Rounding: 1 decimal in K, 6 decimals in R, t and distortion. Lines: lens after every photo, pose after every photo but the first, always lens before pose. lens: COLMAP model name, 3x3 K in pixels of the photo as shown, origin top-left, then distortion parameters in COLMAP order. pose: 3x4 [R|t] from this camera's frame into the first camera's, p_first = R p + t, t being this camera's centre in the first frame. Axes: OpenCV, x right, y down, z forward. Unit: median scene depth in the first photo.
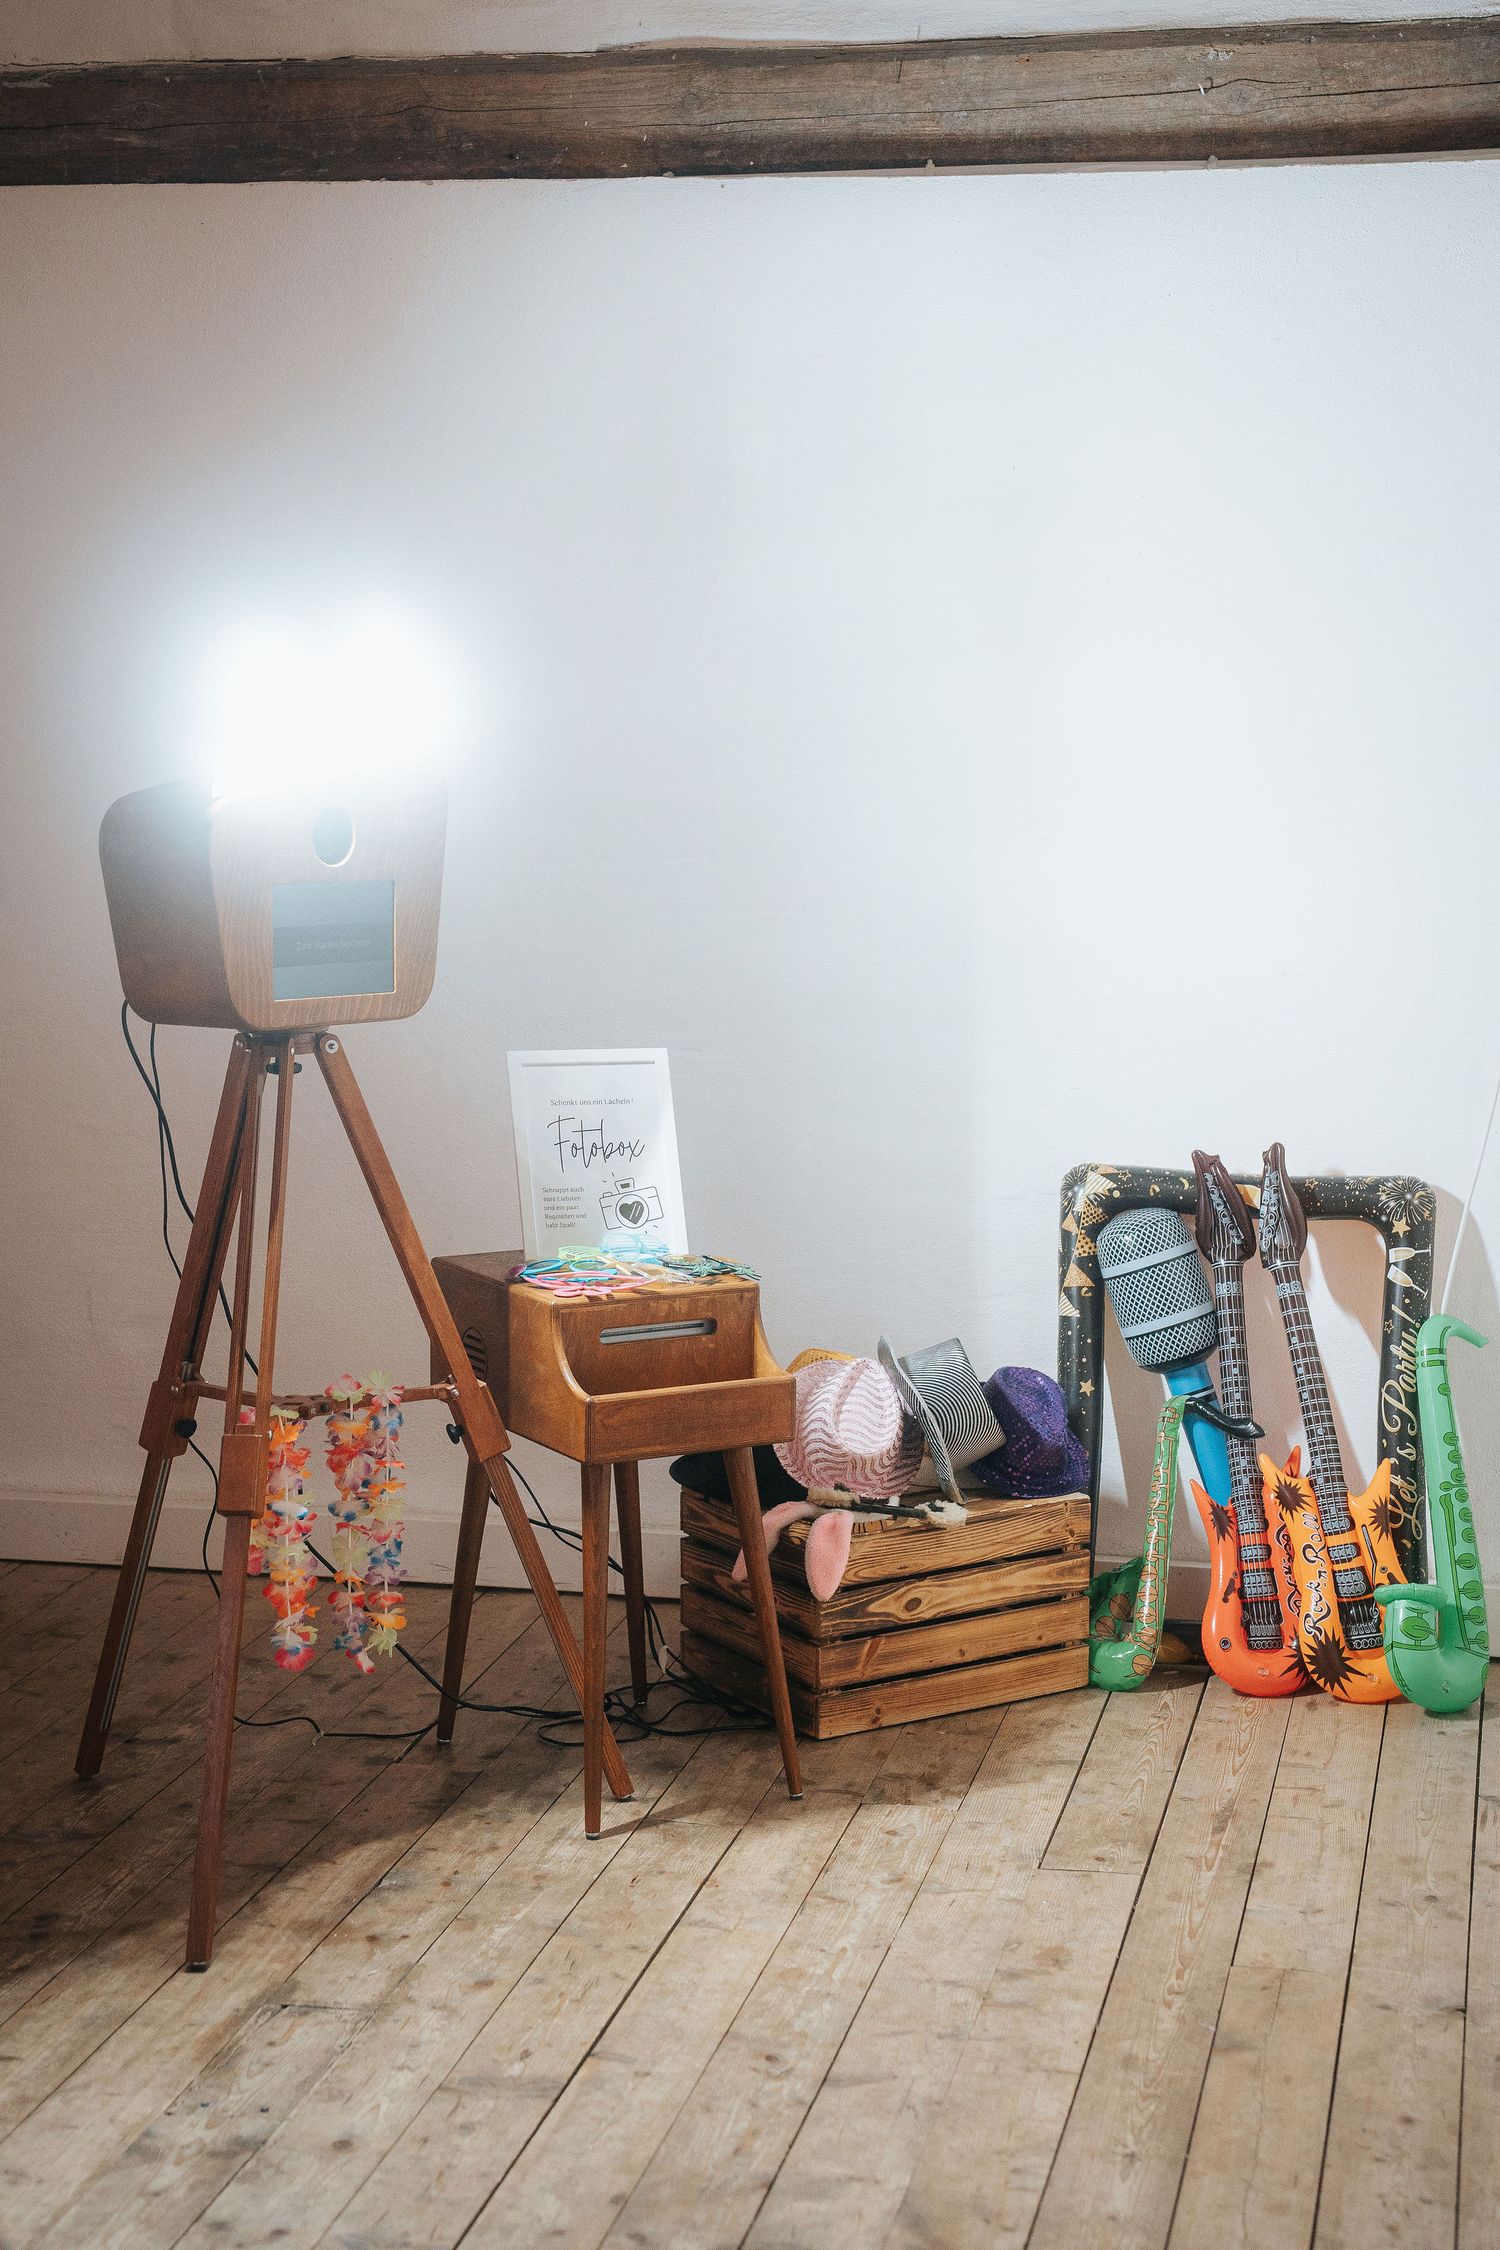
lens RADIAL K [[3190.7, 0, 750.0], [0, 3190.7, 1125.0], [0, 0, 1]] dist [-0.000034, -0.000391]
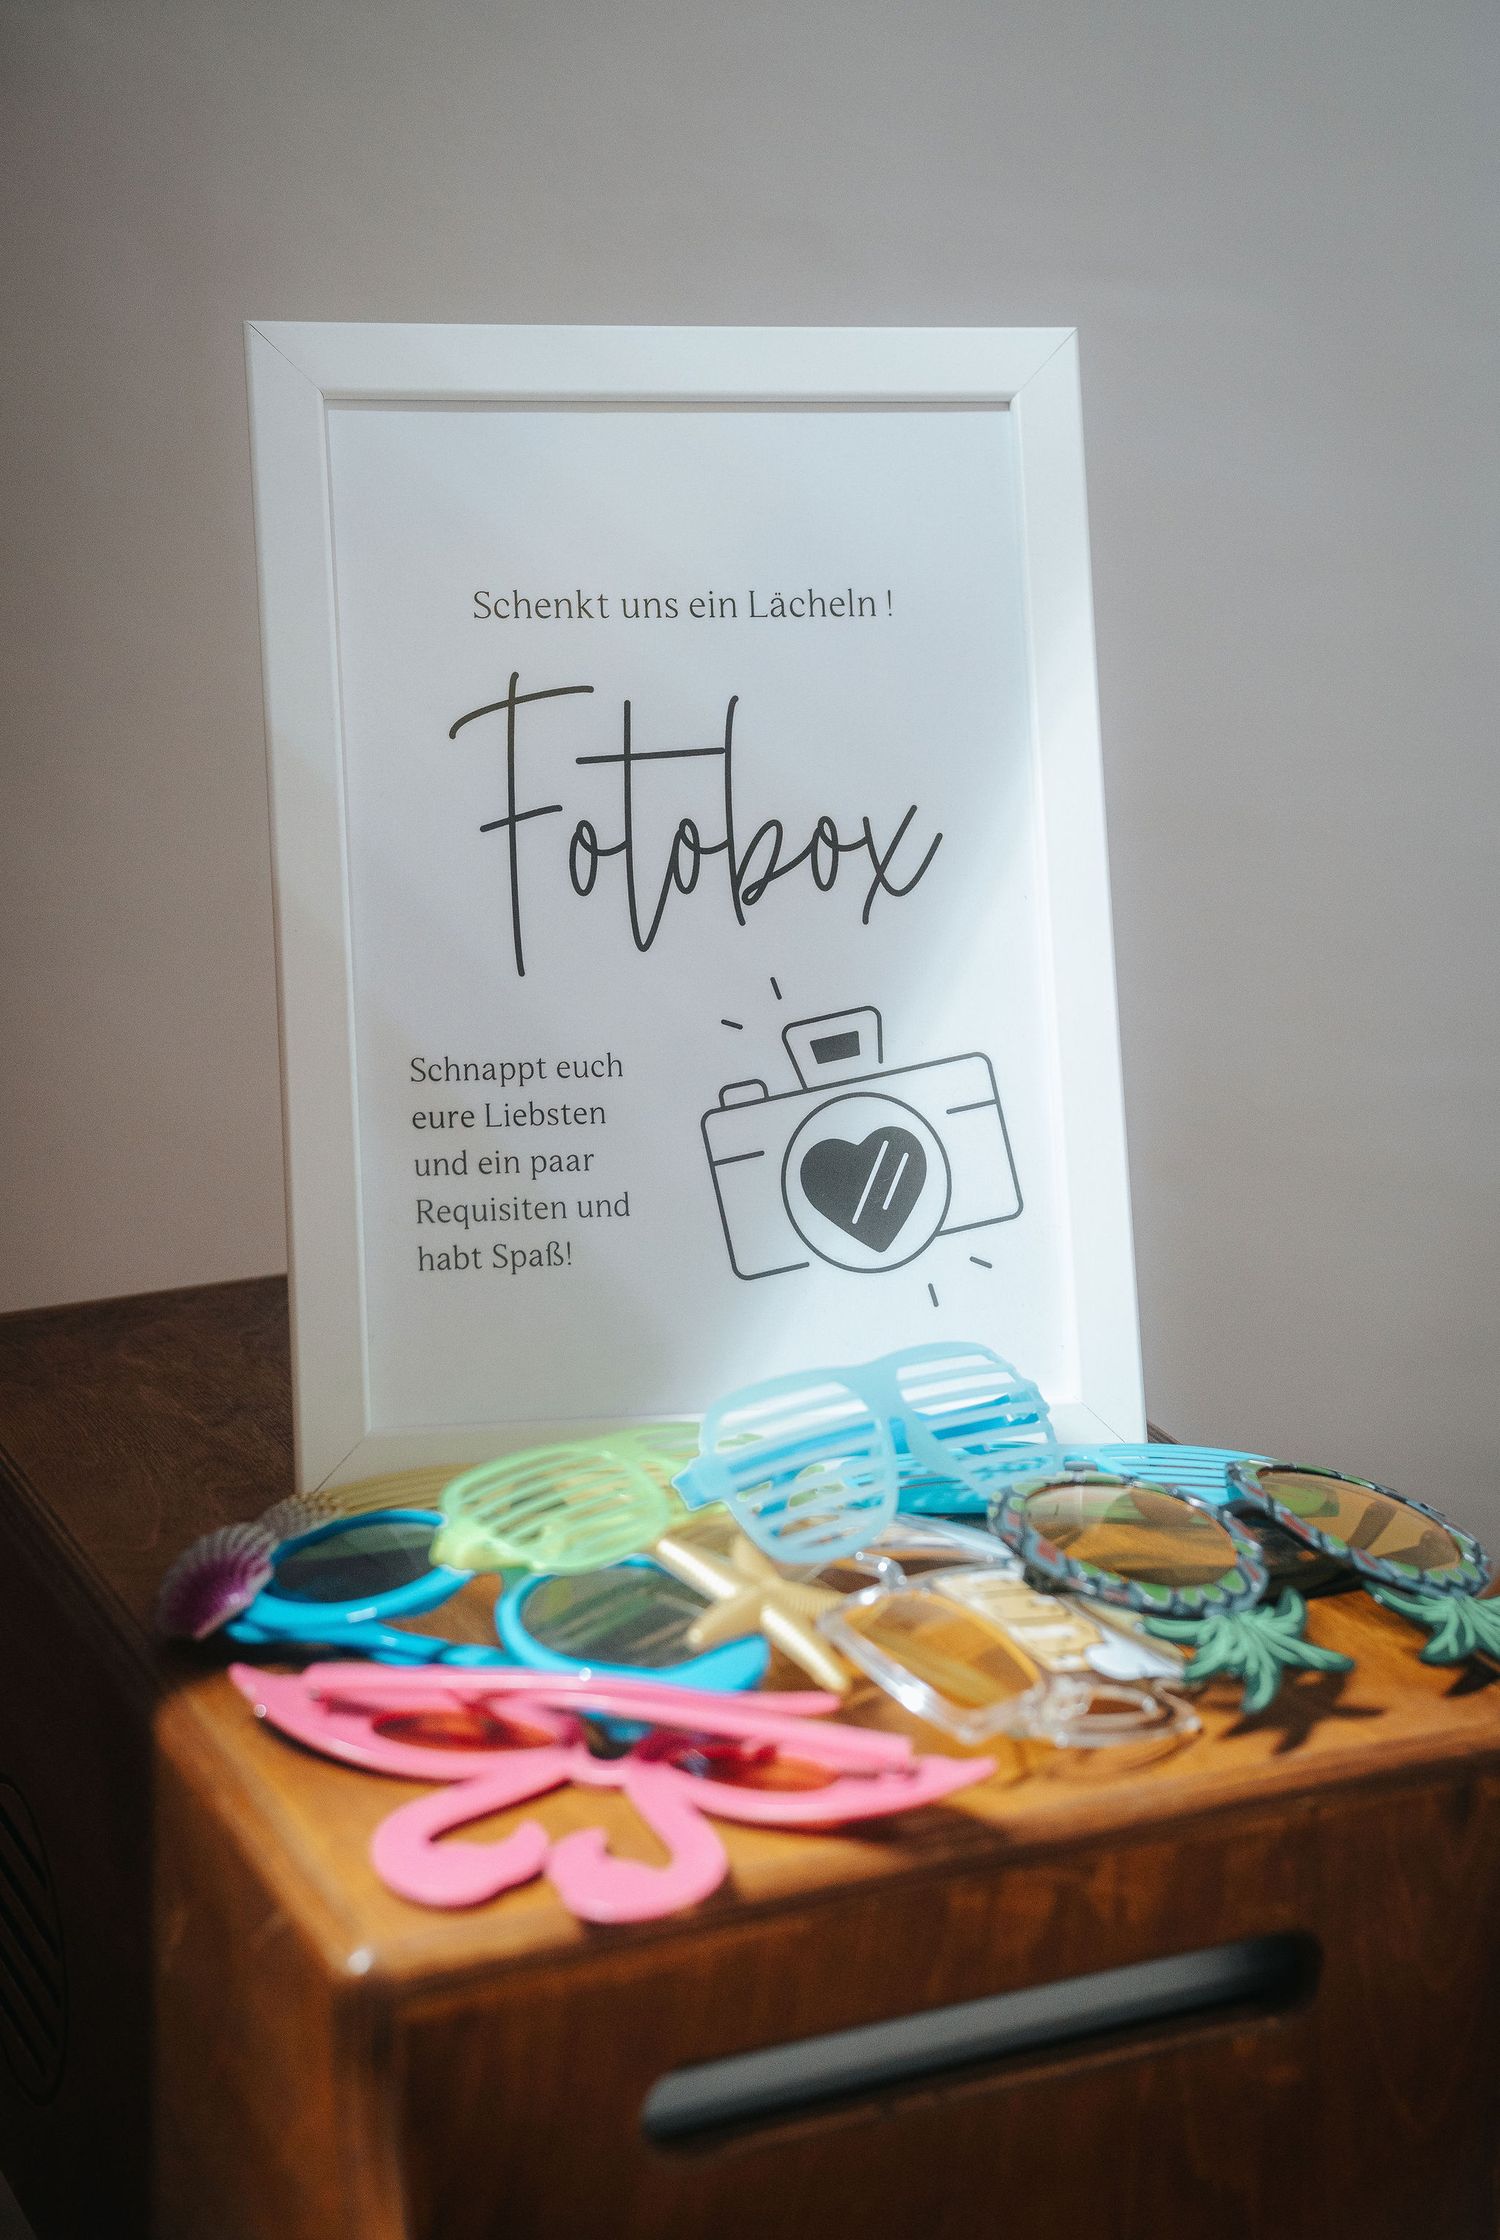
lens RADIAL K [[3914.3, 0, 750.0], [0, 3914.3, 1120.0], [0, 0, 1]] dist [0.010757, 0.002322]
pose [[0.997188, 0.046741, -0.058576, -0.030121], [-0.033923, 0.978522, 0.203330, -0.025672], [0.066822, -0.200771, 0.977356, 0.764748]]
